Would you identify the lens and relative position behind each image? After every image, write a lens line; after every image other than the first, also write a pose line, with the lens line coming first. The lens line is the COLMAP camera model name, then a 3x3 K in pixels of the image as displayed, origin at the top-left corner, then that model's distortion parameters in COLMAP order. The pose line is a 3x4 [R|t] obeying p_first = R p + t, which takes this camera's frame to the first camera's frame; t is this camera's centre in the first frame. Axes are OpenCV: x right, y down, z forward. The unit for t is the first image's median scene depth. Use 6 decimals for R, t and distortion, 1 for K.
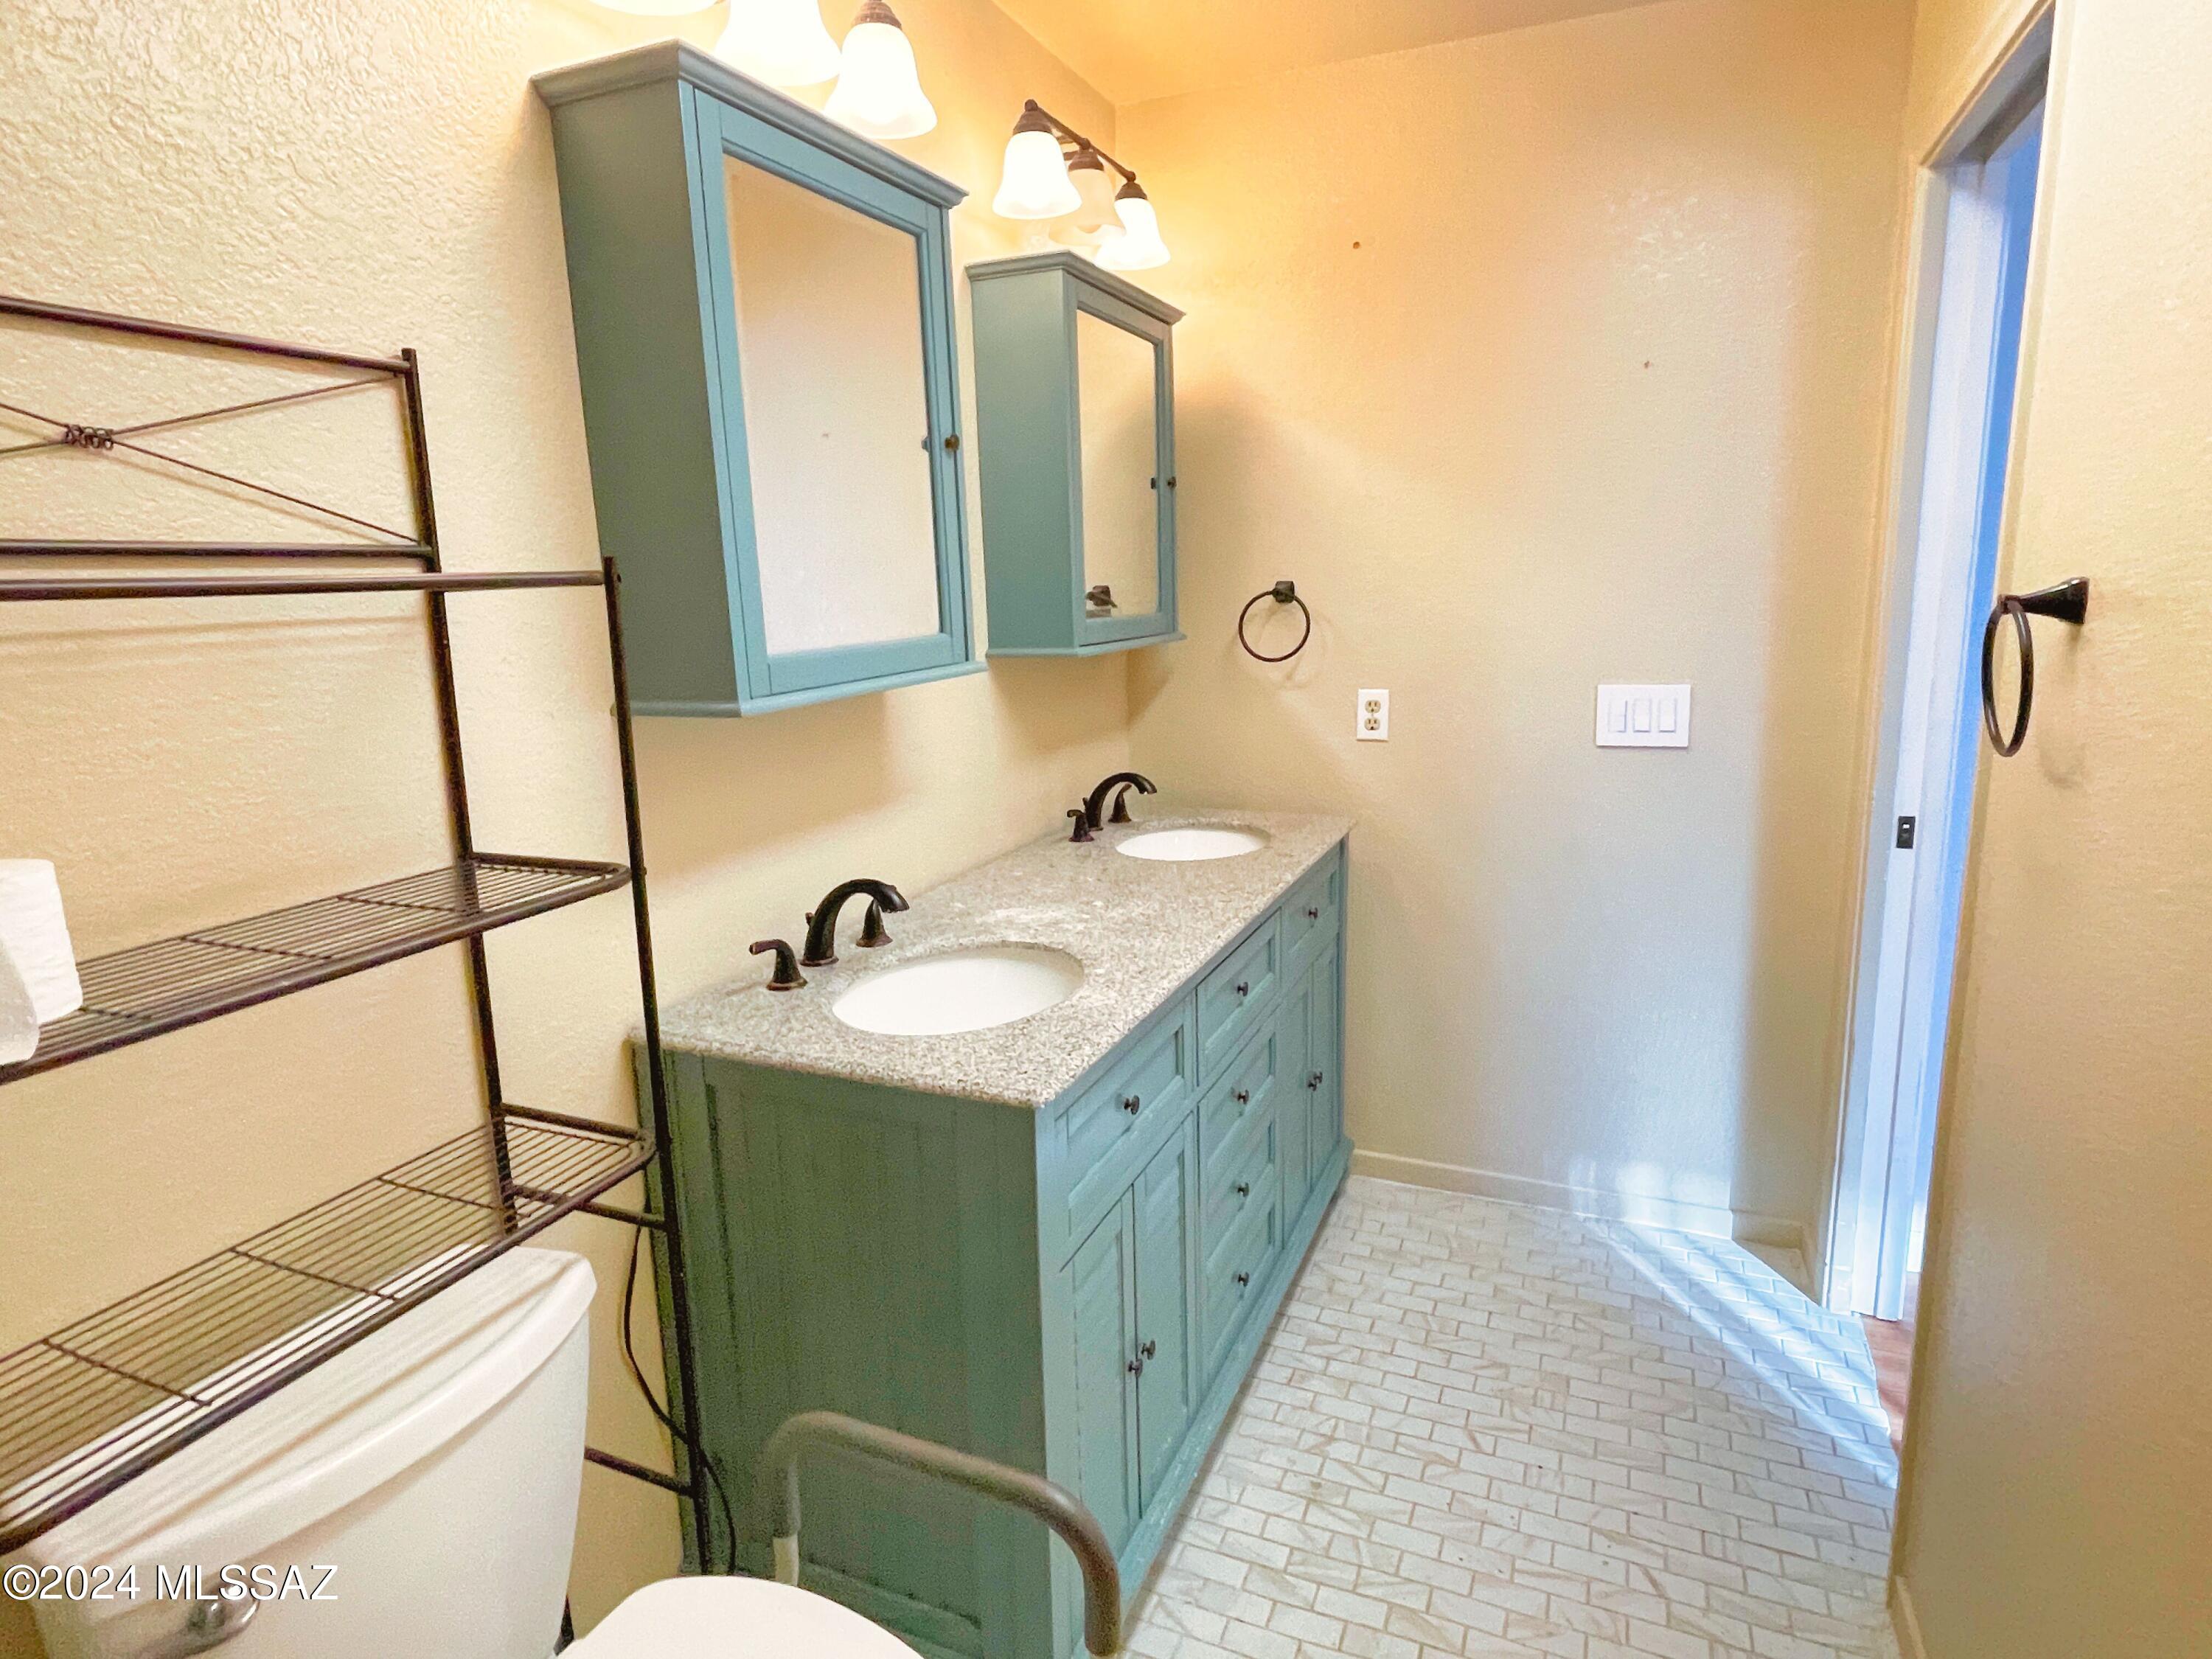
lens RADIAL K [[1213.3, 0, 1106.8], [0, 1213.3, 822.7], [0, 0, 1]] dist [-0.011006, 0.006498]
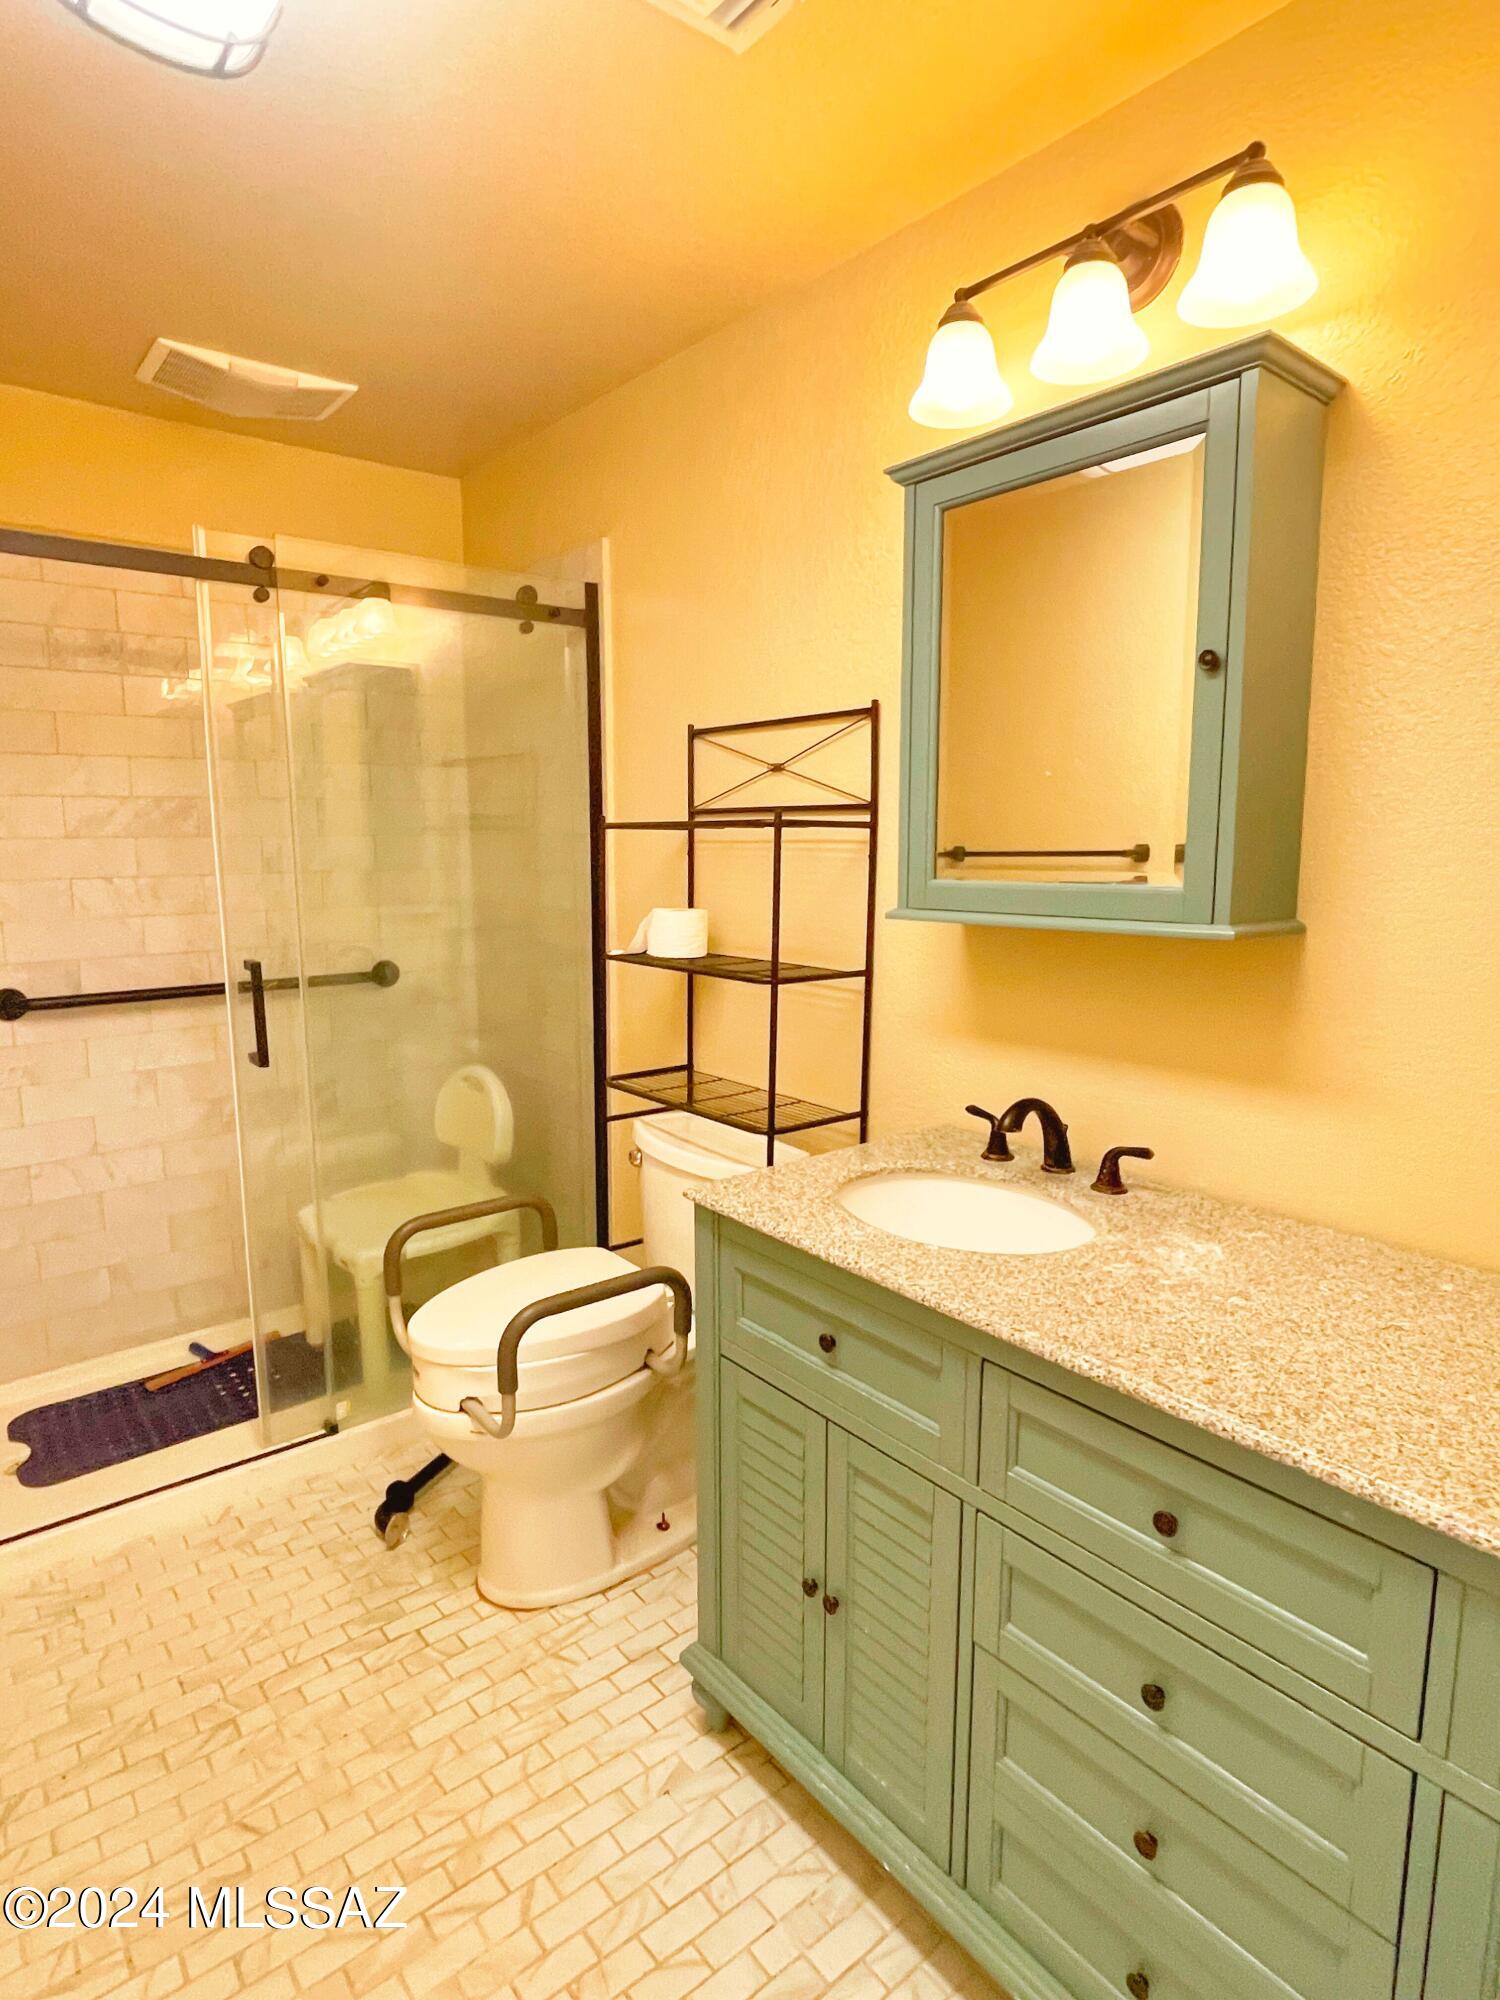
lens RADIAL K [[1097.1, 0, 750.6], [0, 1097.1, 1005.2], [0, 0, 1]] dist [-0.011006, 0.006498]
pose [[-0.468446, 0.160802, -0.868736, 0.780944], [-0.161375, 0.951182, 0.263080, -0.259336], [0.868629, 0.263430, -0.419628, 1.219371]]
